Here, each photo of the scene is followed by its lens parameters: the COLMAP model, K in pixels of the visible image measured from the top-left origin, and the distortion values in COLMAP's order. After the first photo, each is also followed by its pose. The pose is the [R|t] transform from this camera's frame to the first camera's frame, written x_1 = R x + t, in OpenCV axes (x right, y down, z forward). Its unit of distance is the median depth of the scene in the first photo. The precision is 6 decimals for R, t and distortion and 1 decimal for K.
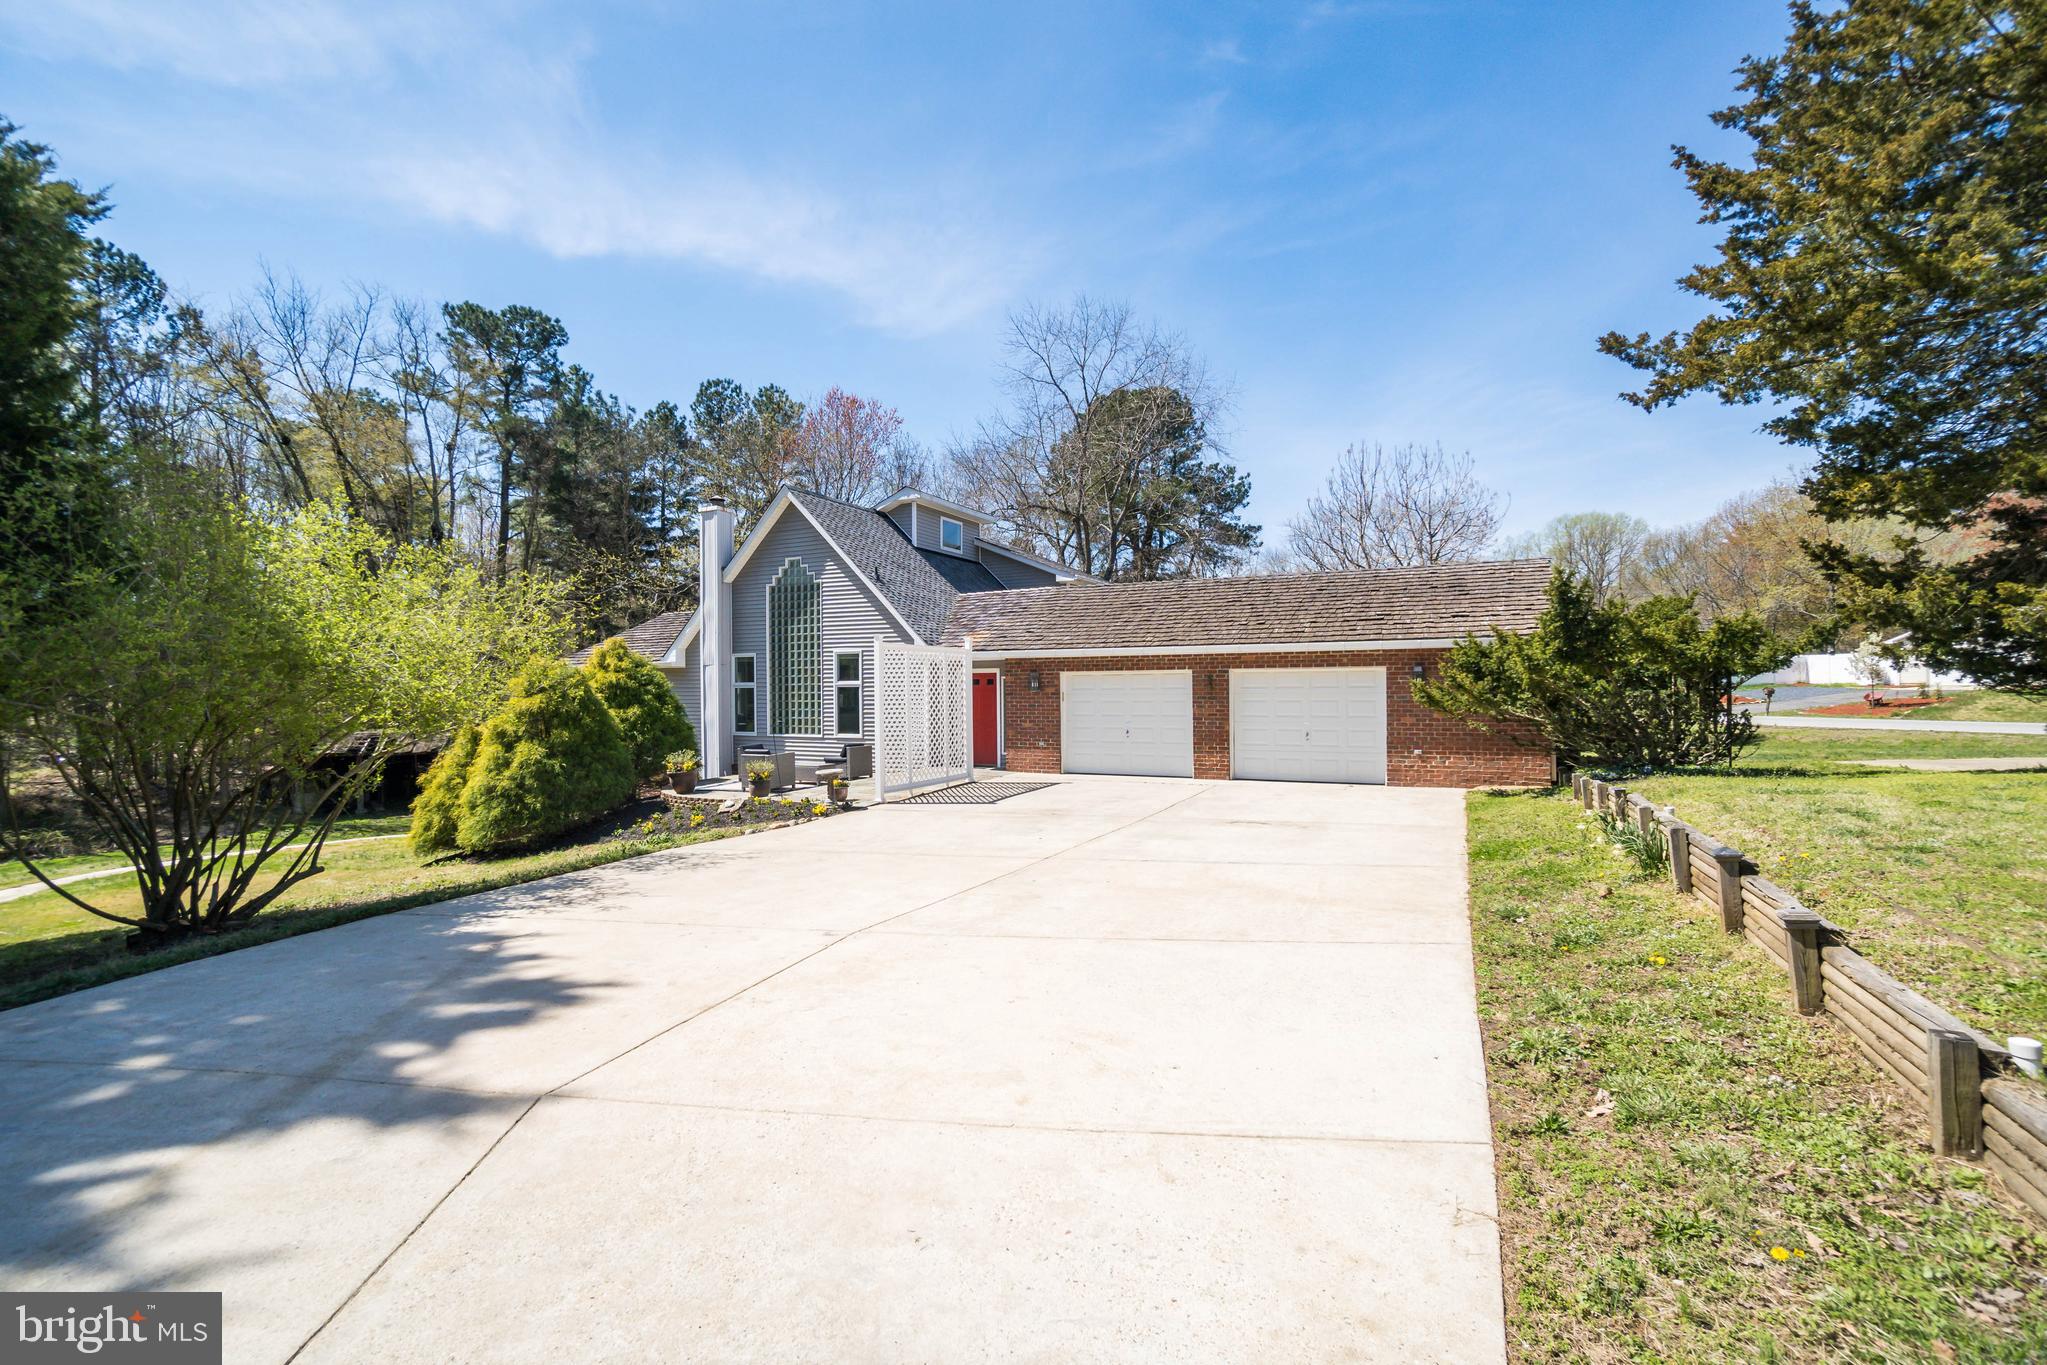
lens RADIAL K [[888.7, 0, 1002.9], [0, 888.7, 674.7], [0, 0, 1]] dist [-0.003727, 0.000064]
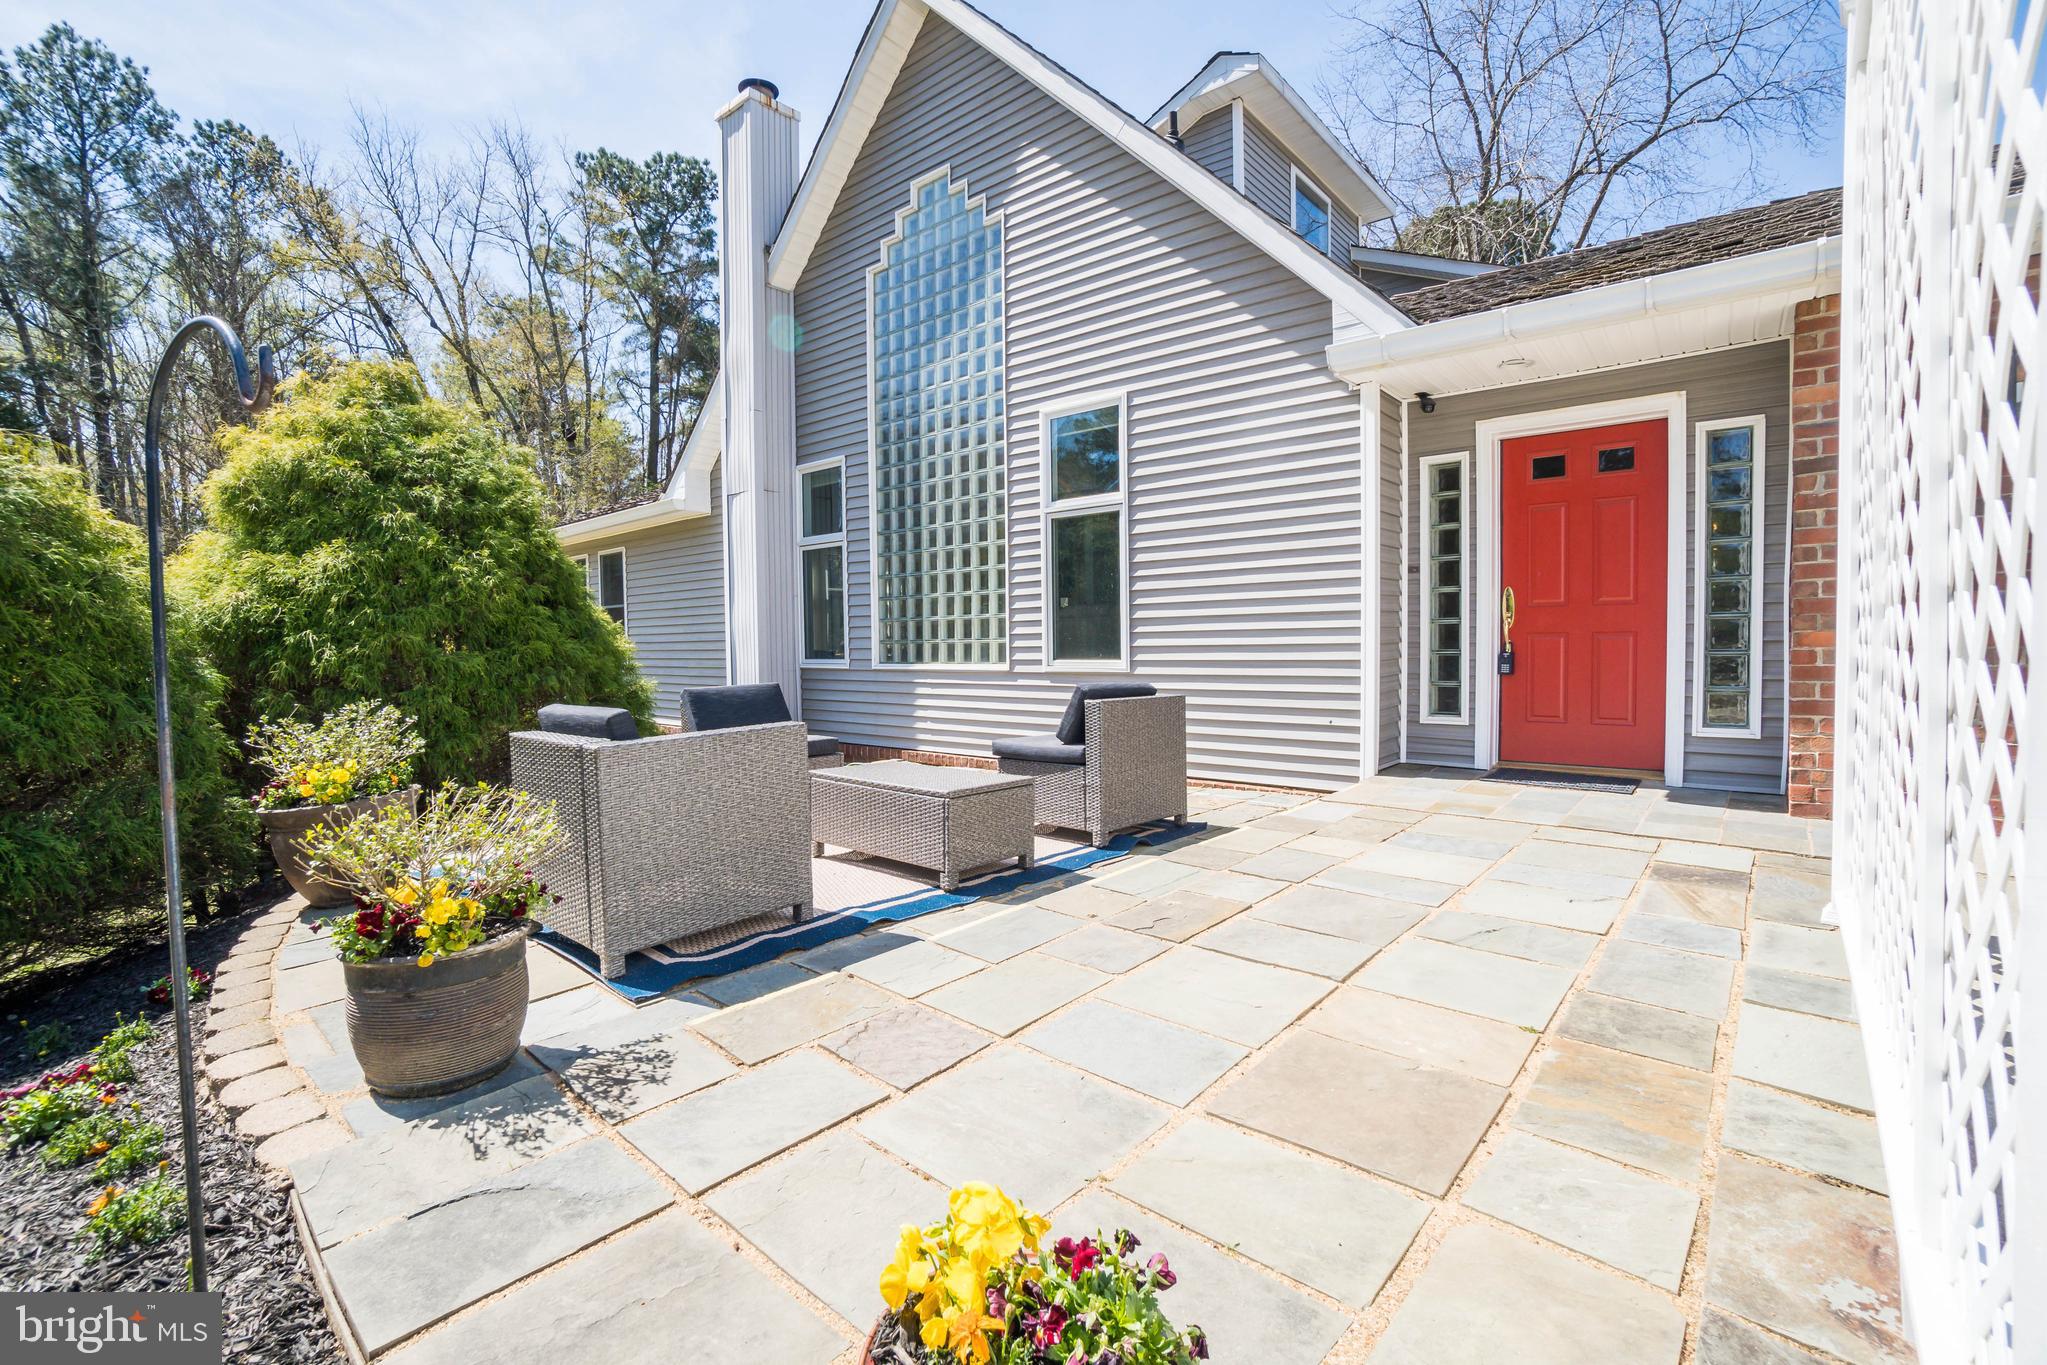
lens RADIAL K [[888.7, 0, 1016.8], [0, 888.7, 677.1], [0, 0, 1]] dist [-0.003727, 0.000064]
pose [[0.973517, 0.003697, -0.228585, -0.120823], [0.007421, 0.998831, 0.047759, 0.055644], [0.228495, -0.048191, 0.972352, 0.658483]]
